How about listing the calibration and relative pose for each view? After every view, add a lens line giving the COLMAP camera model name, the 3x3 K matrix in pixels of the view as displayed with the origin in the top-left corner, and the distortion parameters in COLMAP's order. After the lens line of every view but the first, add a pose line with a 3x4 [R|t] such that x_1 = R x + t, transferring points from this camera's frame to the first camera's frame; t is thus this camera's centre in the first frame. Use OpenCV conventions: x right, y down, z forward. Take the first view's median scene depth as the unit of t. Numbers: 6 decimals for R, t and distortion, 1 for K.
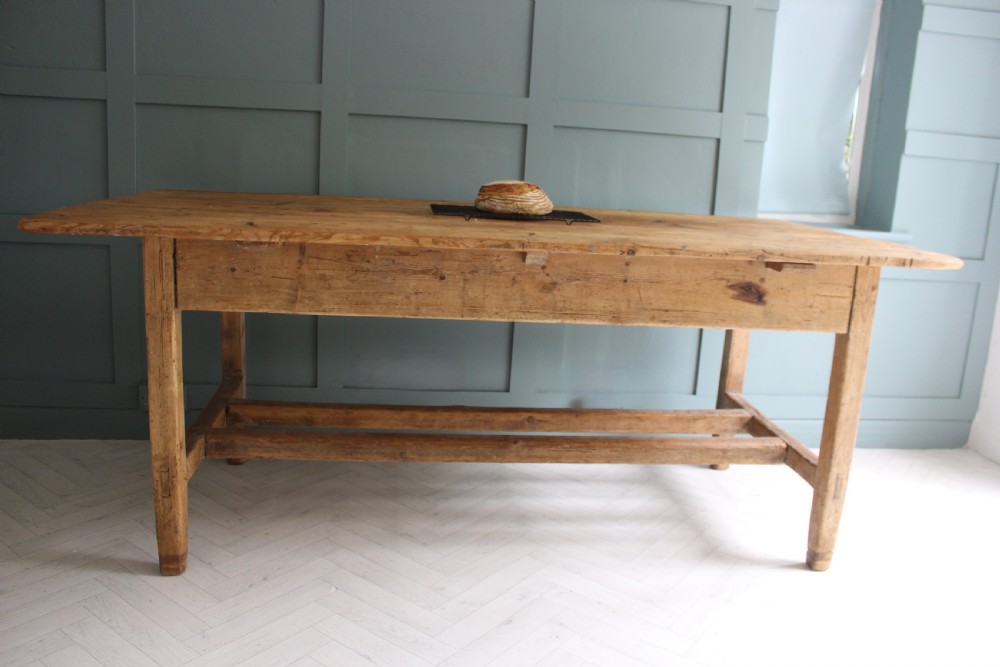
lens RADIAL K [[821.3, 0, 512.1], [0, 821.3, 327.7], [0, 0, 1]] dist [-0.164746, 0.142130]
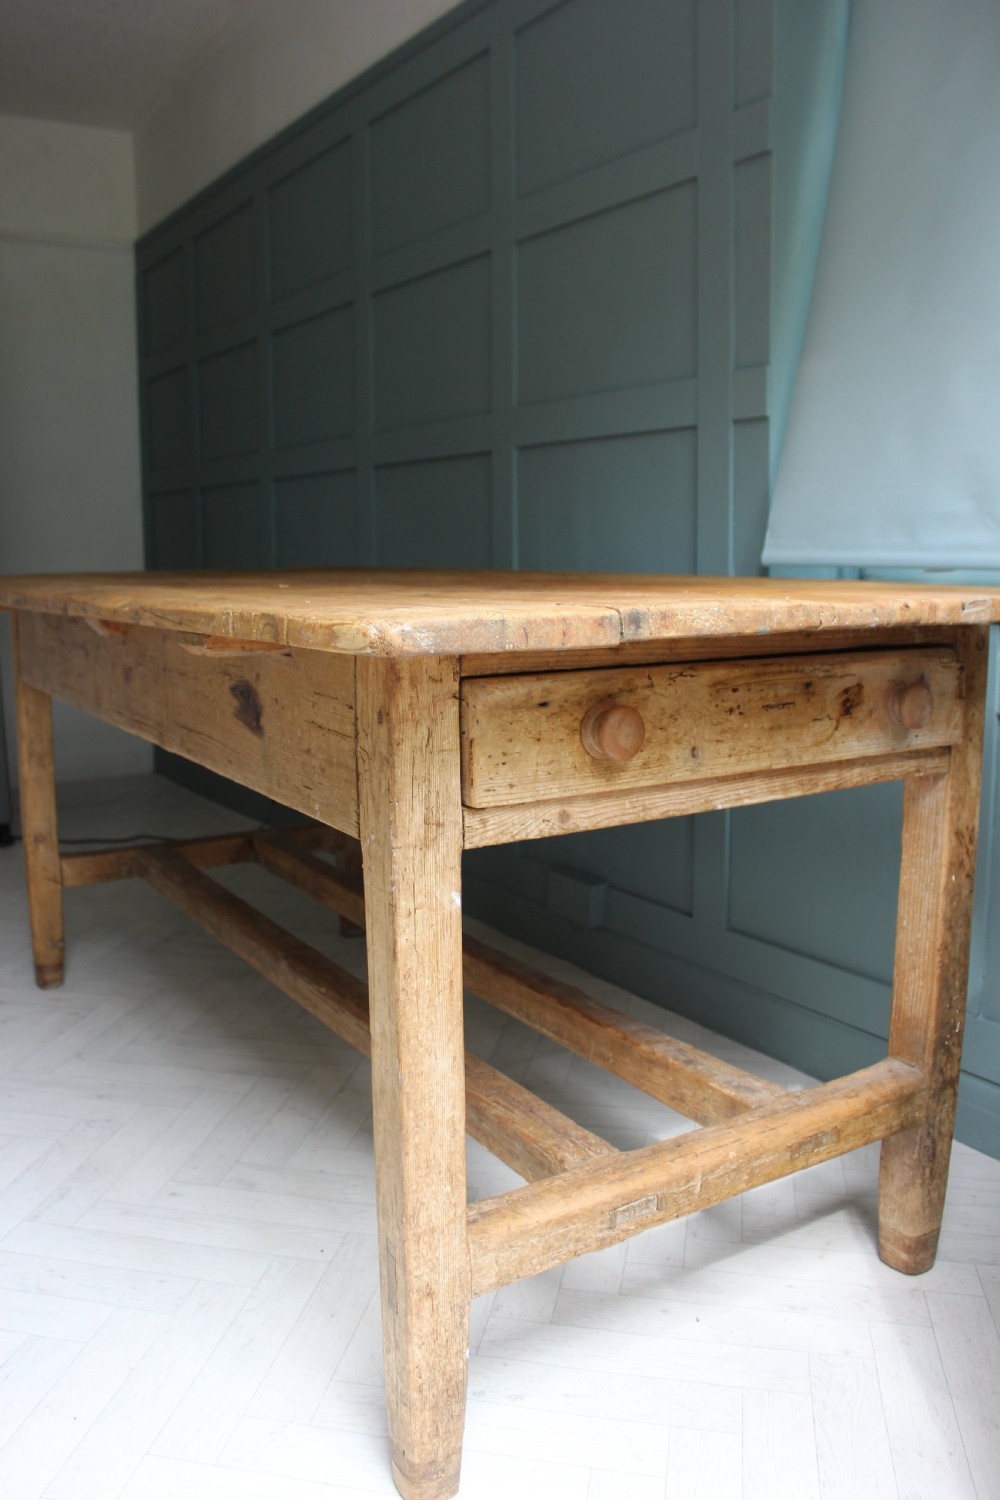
lens RADIAL K [[1231.9, 0, 500.0], [0, 1231.9, 750.0], [0, 0, 1]] dist [-0.164746, 0.142130]
pose [[0.423511, 0.086533, -0.901748, 0.961312], [-0.166958, 0.985831, 0.016190, -0.053450], [0.890373, 0.143698, 0.431958, 0.837084]]
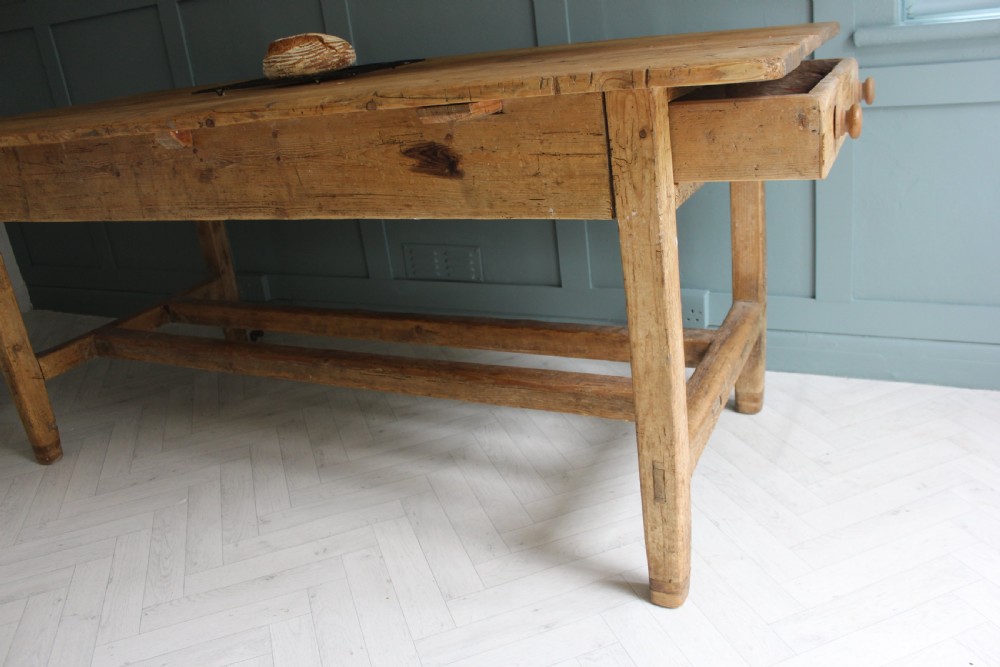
lens RADIAL K [[821.3, 0, 512.1], [0, 821.3, 327.7], [0, 0, 1]] dist [-0.164746, 0.142130]
pose [[0.824277, 0.048594, -0.564098, 0.701120], [0.042869, 0.988094, 0.147761, -0.005865], [0.564562, -0.145978, 0.812379, 0.507588]]
